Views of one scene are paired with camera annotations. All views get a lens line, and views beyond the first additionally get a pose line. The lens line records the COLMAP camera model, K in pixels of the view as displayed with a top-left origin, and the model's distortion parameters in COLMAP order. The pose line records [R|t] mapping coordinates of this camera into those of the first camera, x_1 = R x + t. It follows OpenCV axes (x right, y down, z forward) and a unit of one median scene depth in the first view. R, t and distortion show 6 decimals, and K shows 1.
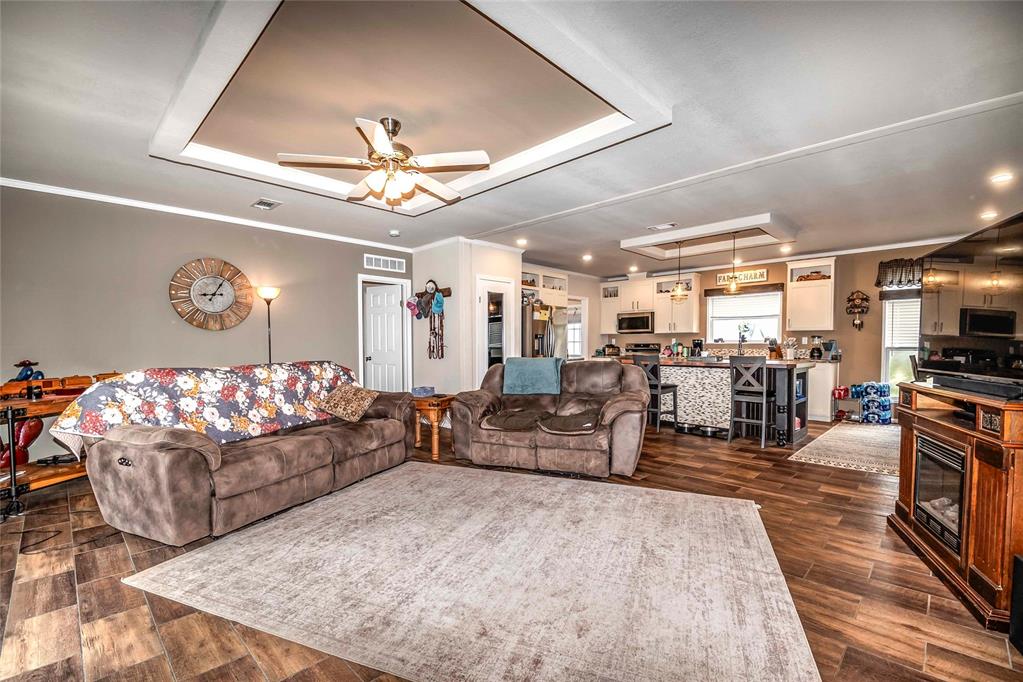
lens RADIAL K [[456.0, 0, 500.7], [0, 456.0, 356.0], [0, 0, 1]] dist [-0.003076, -0.001153]
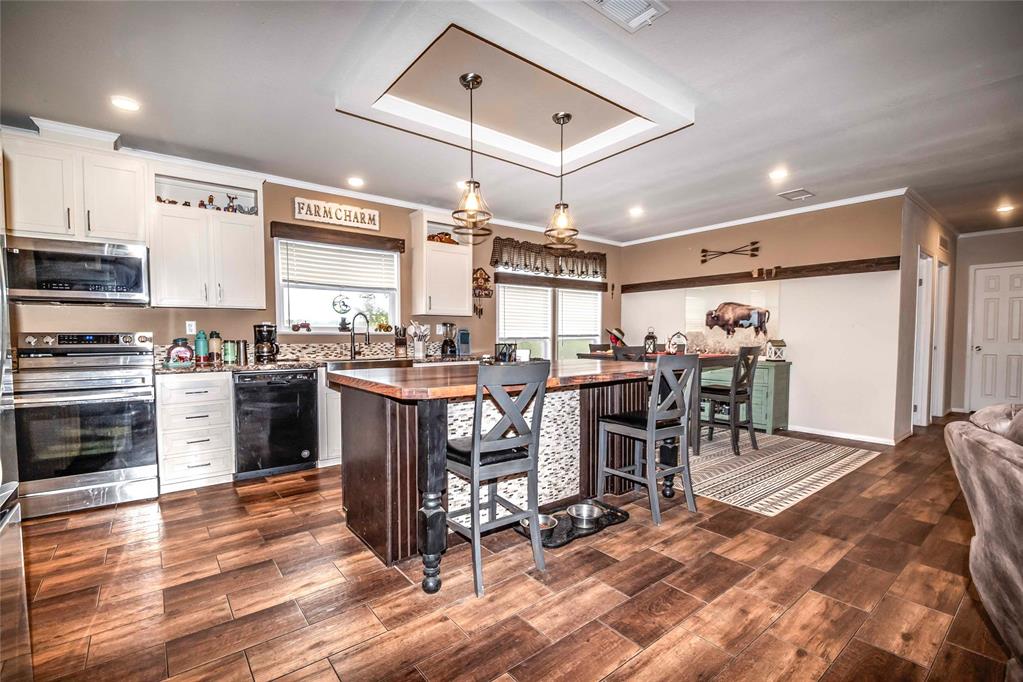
lens RADIAL K [[456.0, 0, 500.7], [0, 456.0, 356.0], [0, 0, 1]] dist [-0.003076, -0.001153]
pose [[0.108060, -0.045758, 0.993091, -0.016229], [0.026562, 0.998716, 0.043127, -0.021006], [-0.993789, 0.021719, 0.109136, 0.847897]]
